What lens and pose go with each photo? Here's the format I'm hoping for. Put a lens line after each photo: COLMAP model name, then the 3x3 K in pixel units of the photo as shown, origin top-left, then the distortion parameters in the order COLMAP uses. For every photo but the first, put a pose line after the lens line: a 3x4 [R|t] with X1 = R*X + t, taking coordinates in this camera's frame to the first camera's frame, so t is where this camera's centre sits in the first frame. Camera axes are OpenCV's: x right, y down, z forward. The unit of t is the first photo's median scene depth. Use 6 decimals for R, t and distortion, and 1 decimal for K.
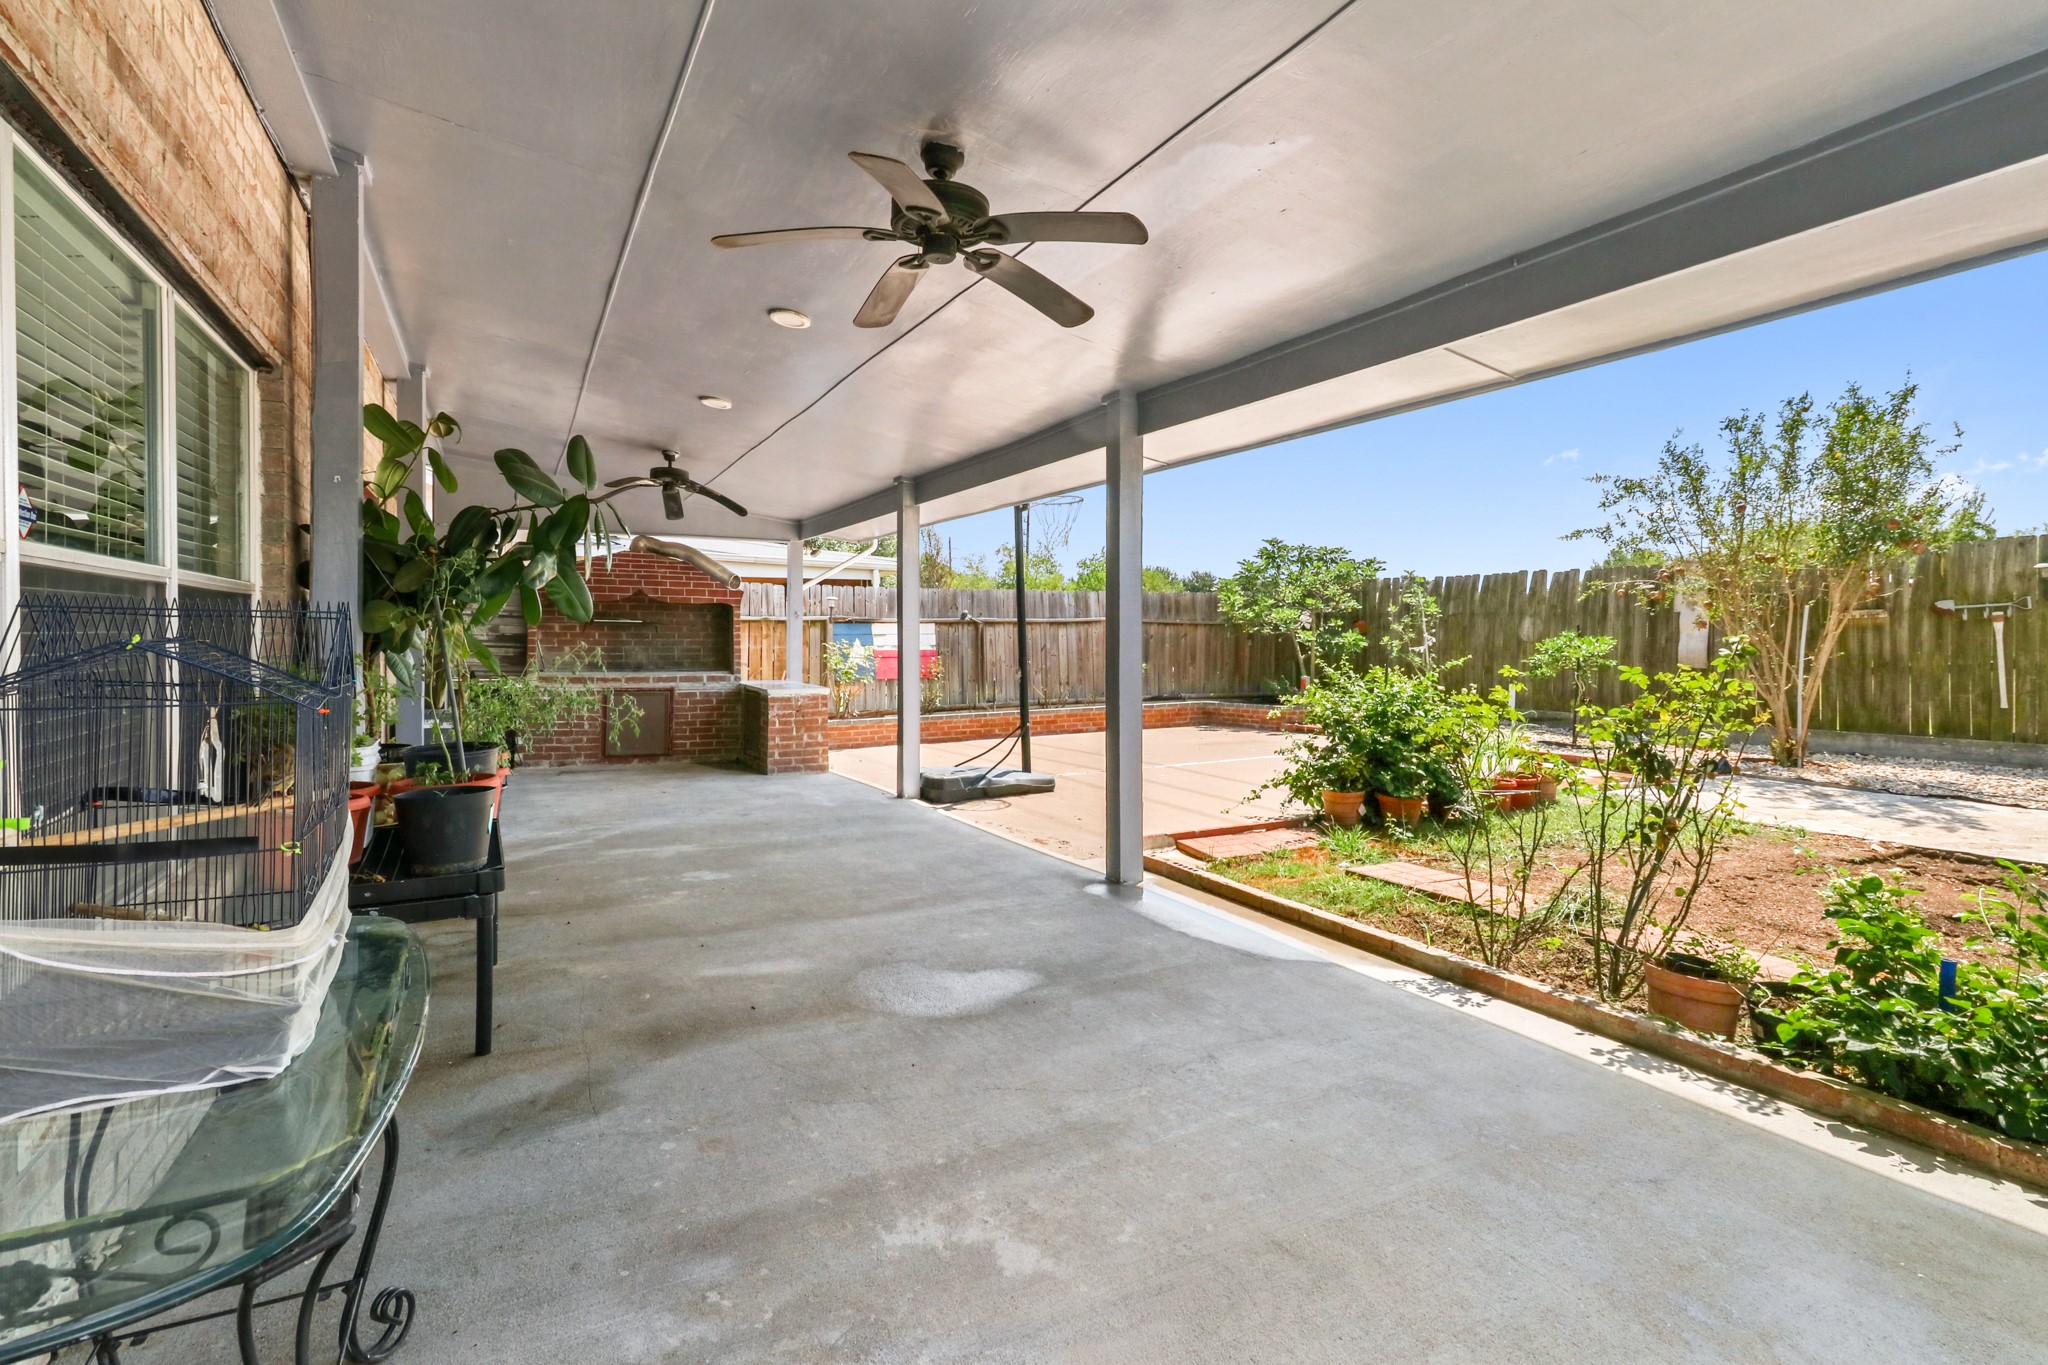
lens RADIAL K [[964.0, 0, 1030.9], [0, 964.0, 645.3], [0, 0, 1]] dist [-0.001545, -0.000410]
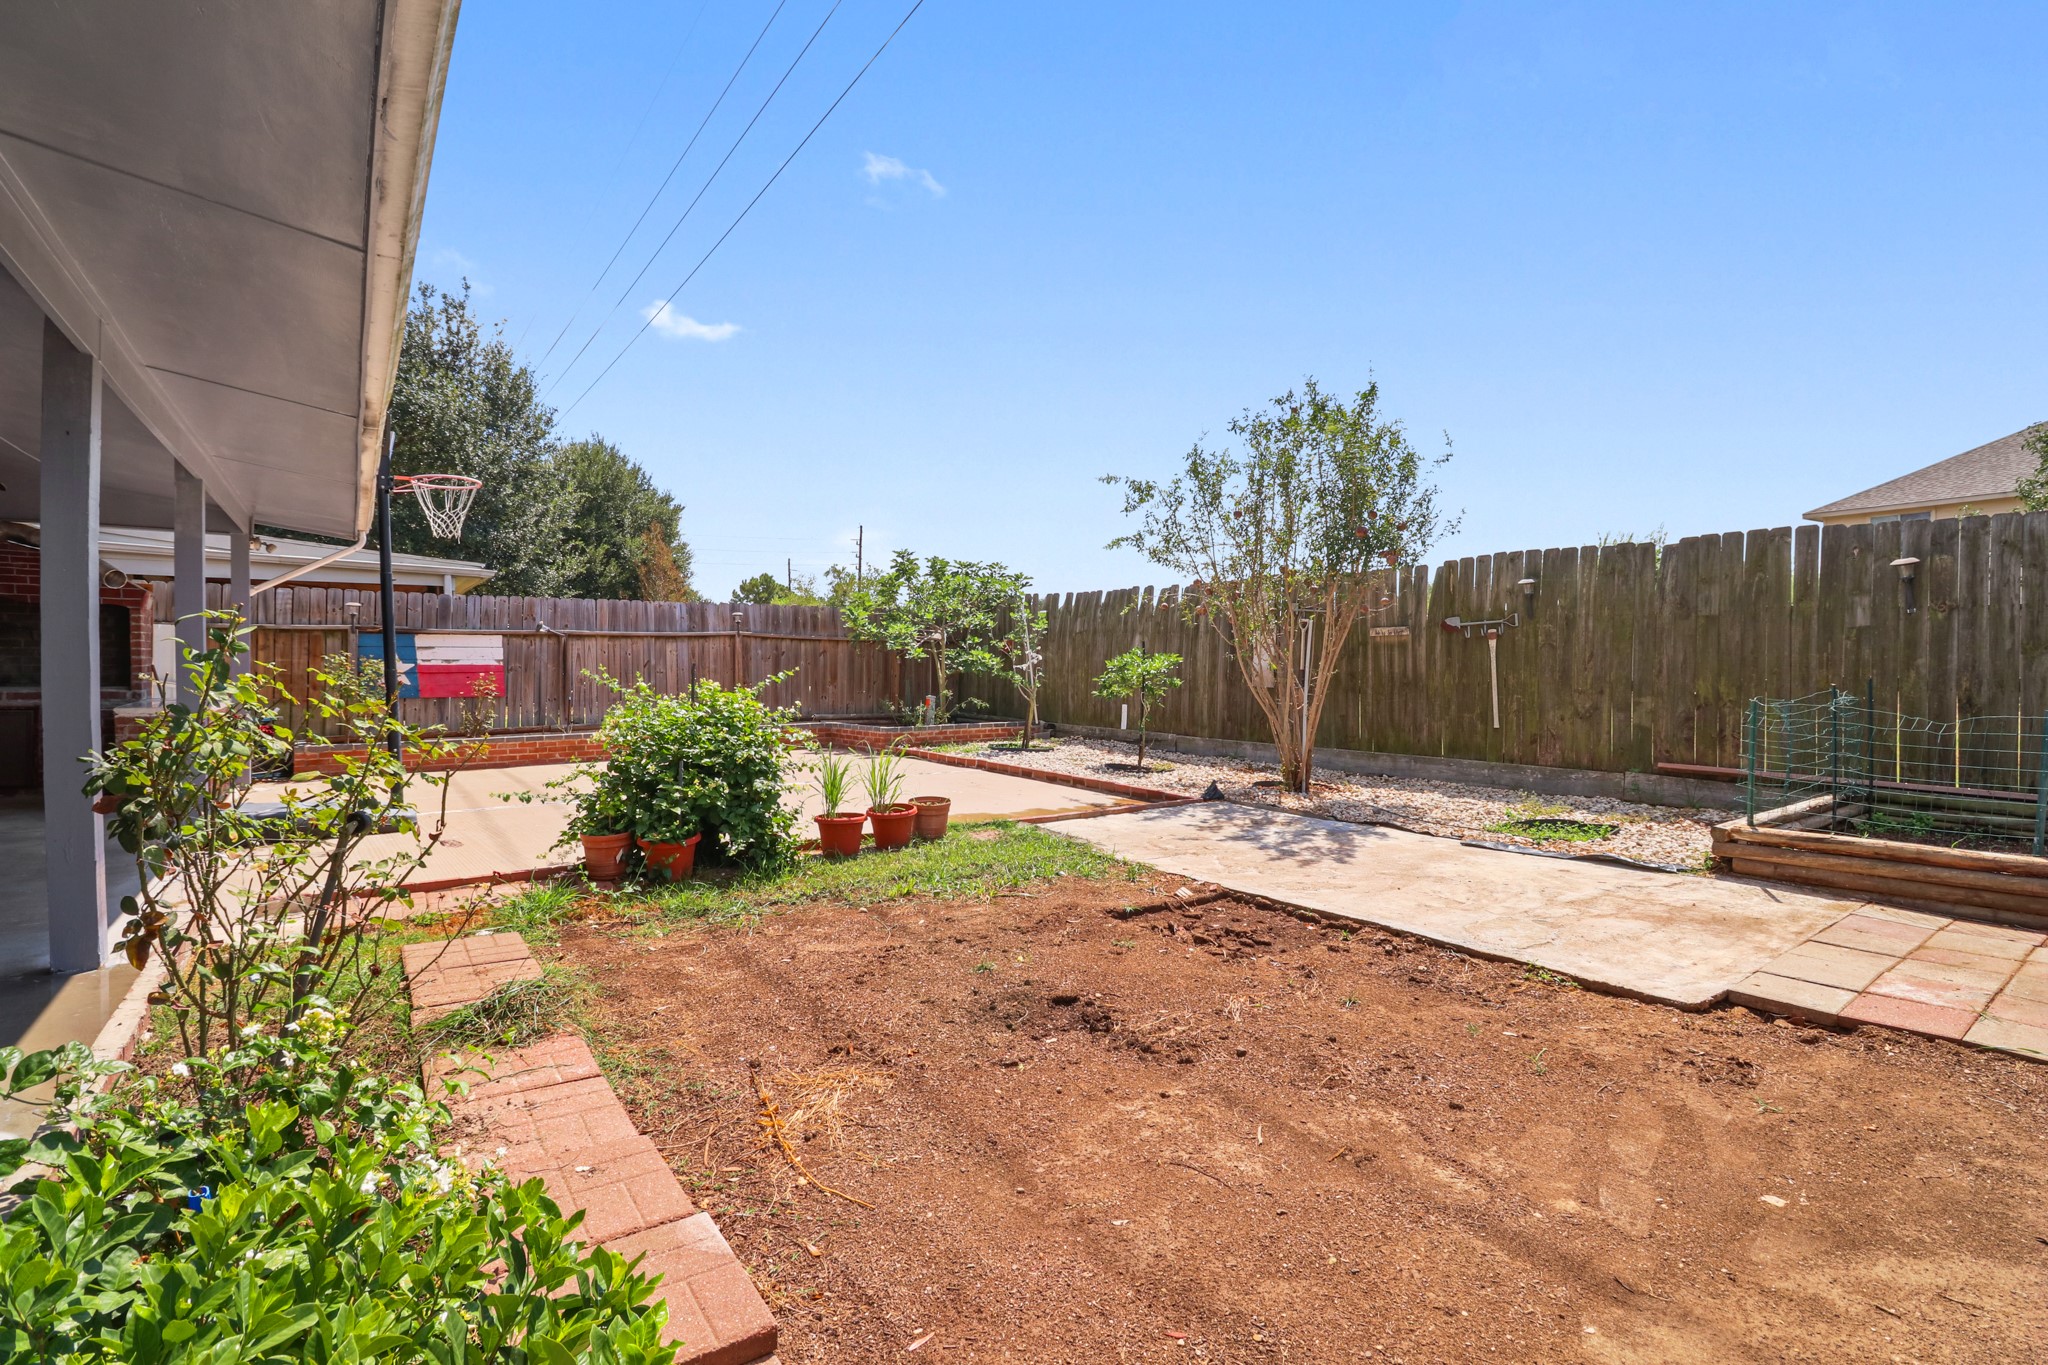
lens RADIAL K [[929.4, 0, 1024.8], [0, 929.4, 678.9], [0, 0, 1]] dist [-0.022638, -0.000120]
pose [[0.991164, 0.004385, 0.132572, 0.368043], [-0.005930, 0.999919, 0.011258, 0.007101], [-0.132511, -0.011944, 0.991110, 0.119927]]
